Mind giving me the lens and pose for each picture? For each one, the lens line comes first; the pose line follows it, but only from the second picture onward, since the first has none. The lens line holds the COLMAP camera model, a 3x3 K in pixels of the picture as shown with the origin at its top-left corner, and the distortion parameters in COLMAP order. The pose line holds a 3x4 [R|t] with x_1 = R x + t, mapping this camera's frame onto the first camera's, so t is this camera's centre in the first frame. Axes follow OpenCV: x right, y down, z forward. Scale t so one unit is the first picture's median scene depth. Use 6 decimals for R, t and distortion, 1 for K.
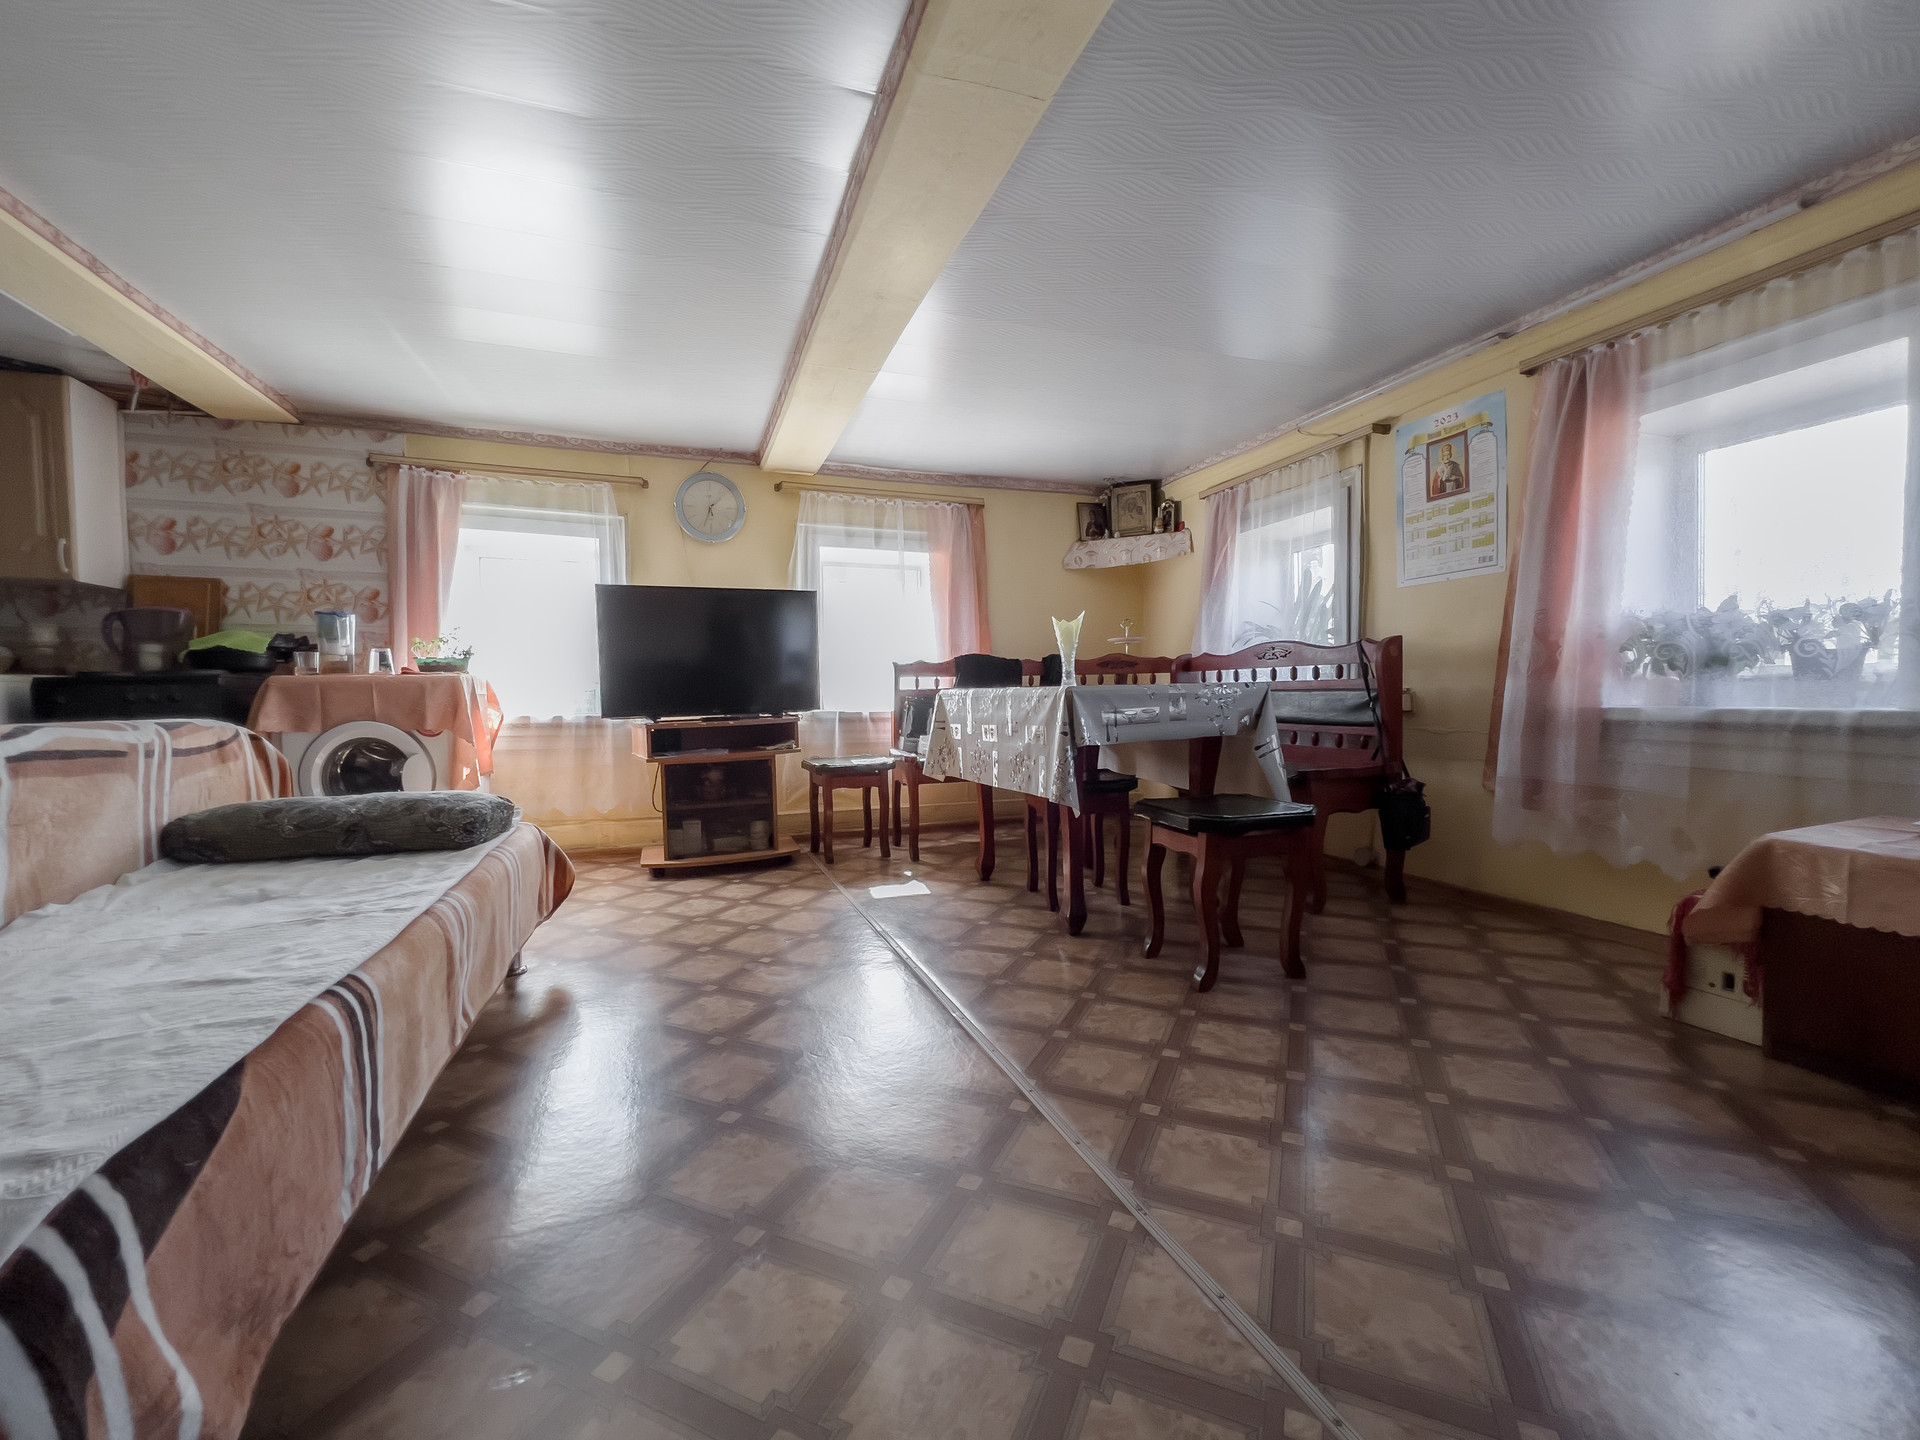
lens RADIAL K [[792.9, 0, 945.7], [0, 792.9, 721.4], [0, 0, 1]] dist [-0.006271, 0.001554]
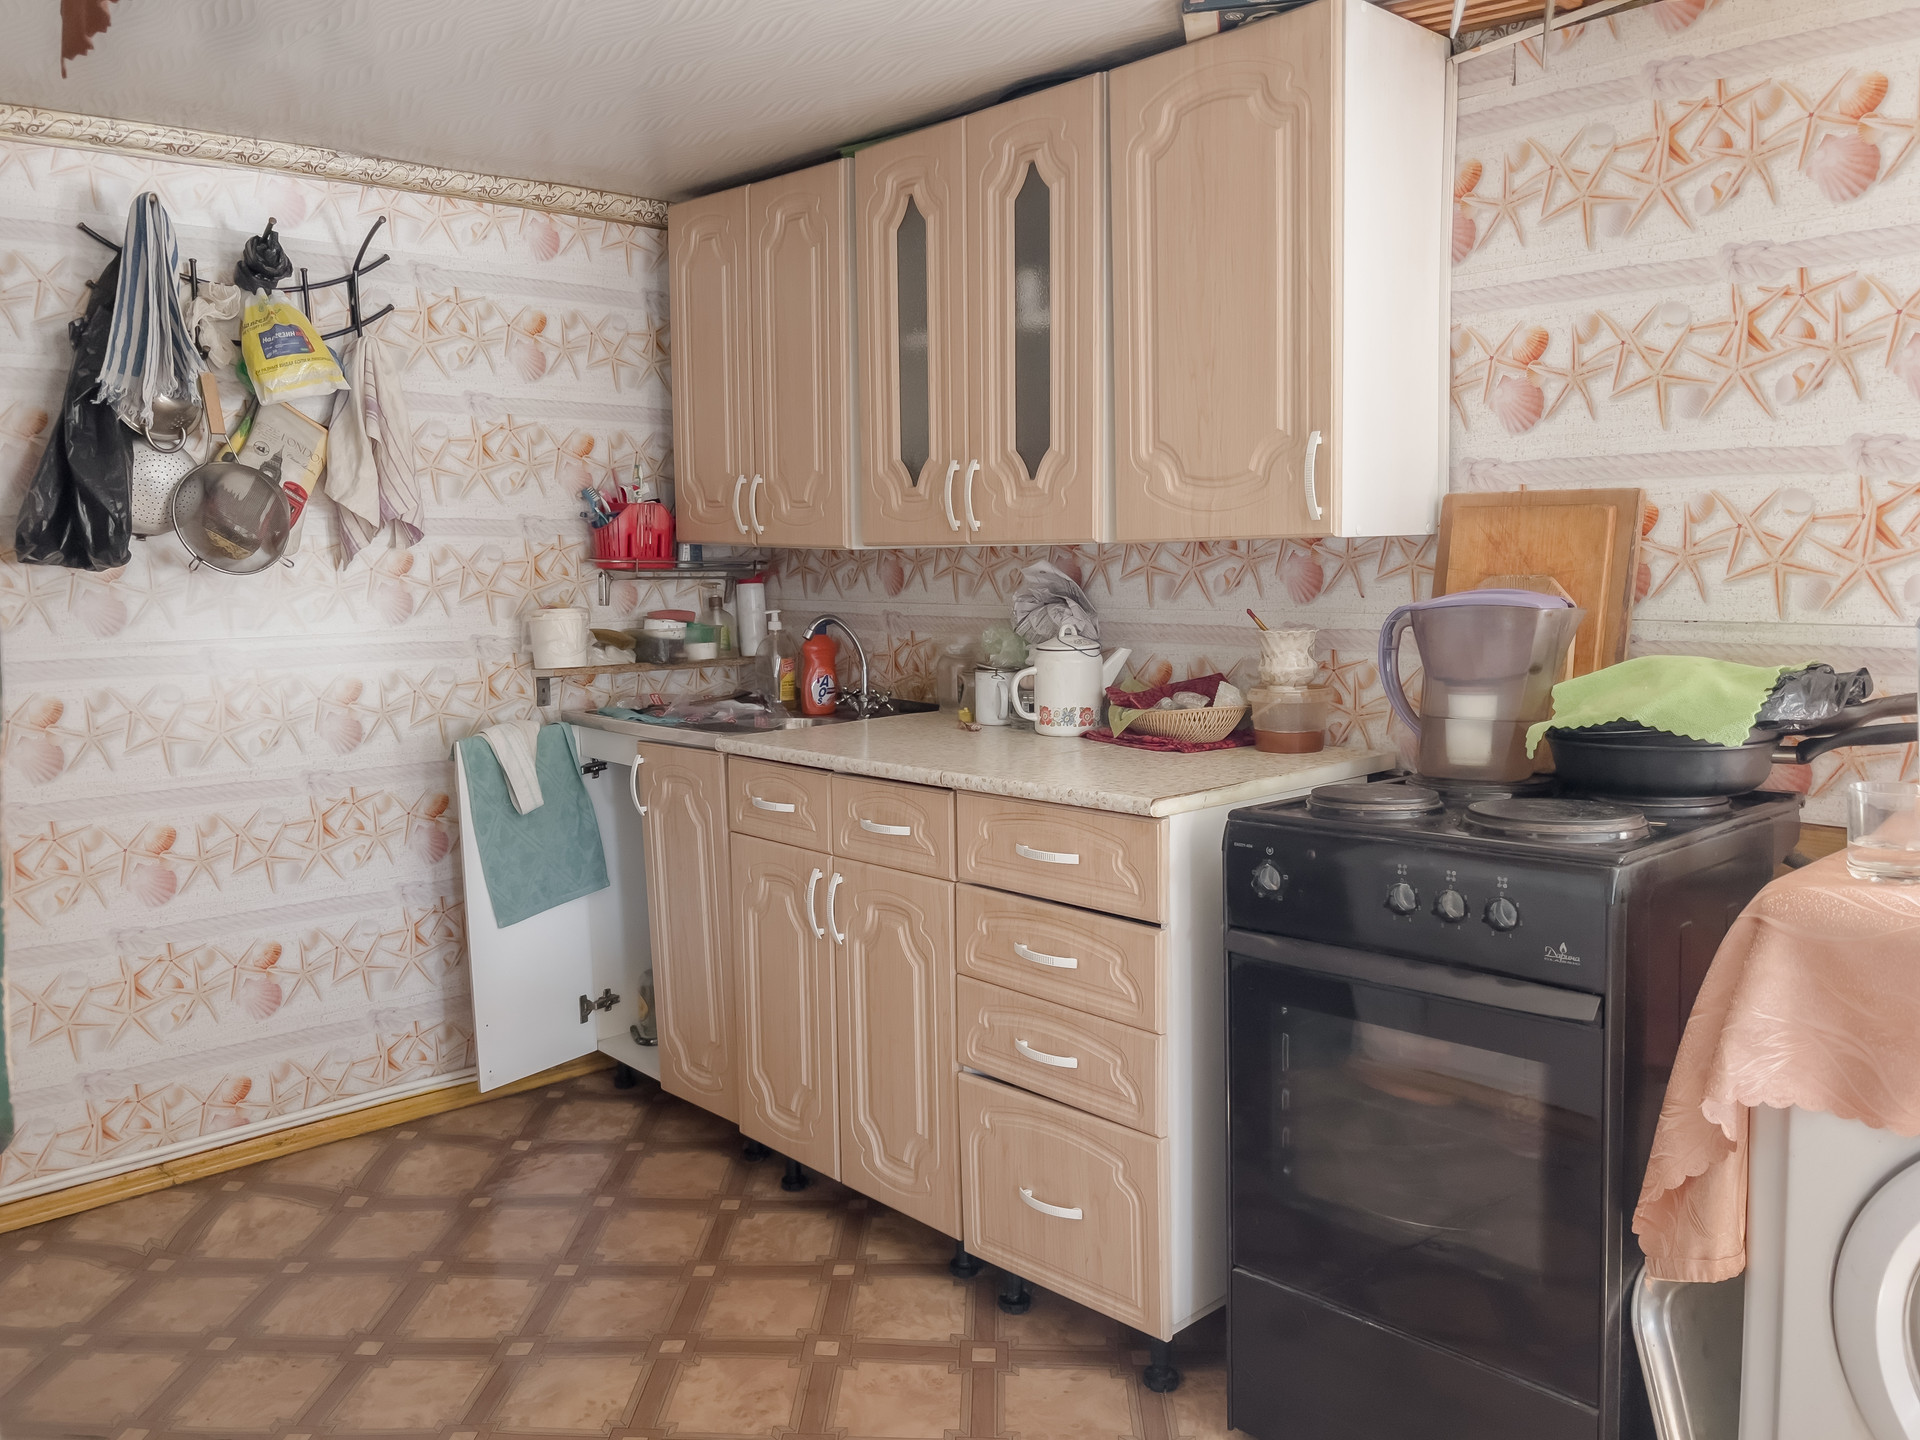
lens RADIAL K [[1473.1, 0, 954.1], [0, 1473.1, 710.9], [0, 0, 1]] dist [0.013527, -0.005805]
pose [[0.396779, 0.100334, -0.912414, -0.451331], [-0.021330, 0.994748, 0.100112, -0.145285], [0.917667, -0.020261, 0.396835, 0.480275]]
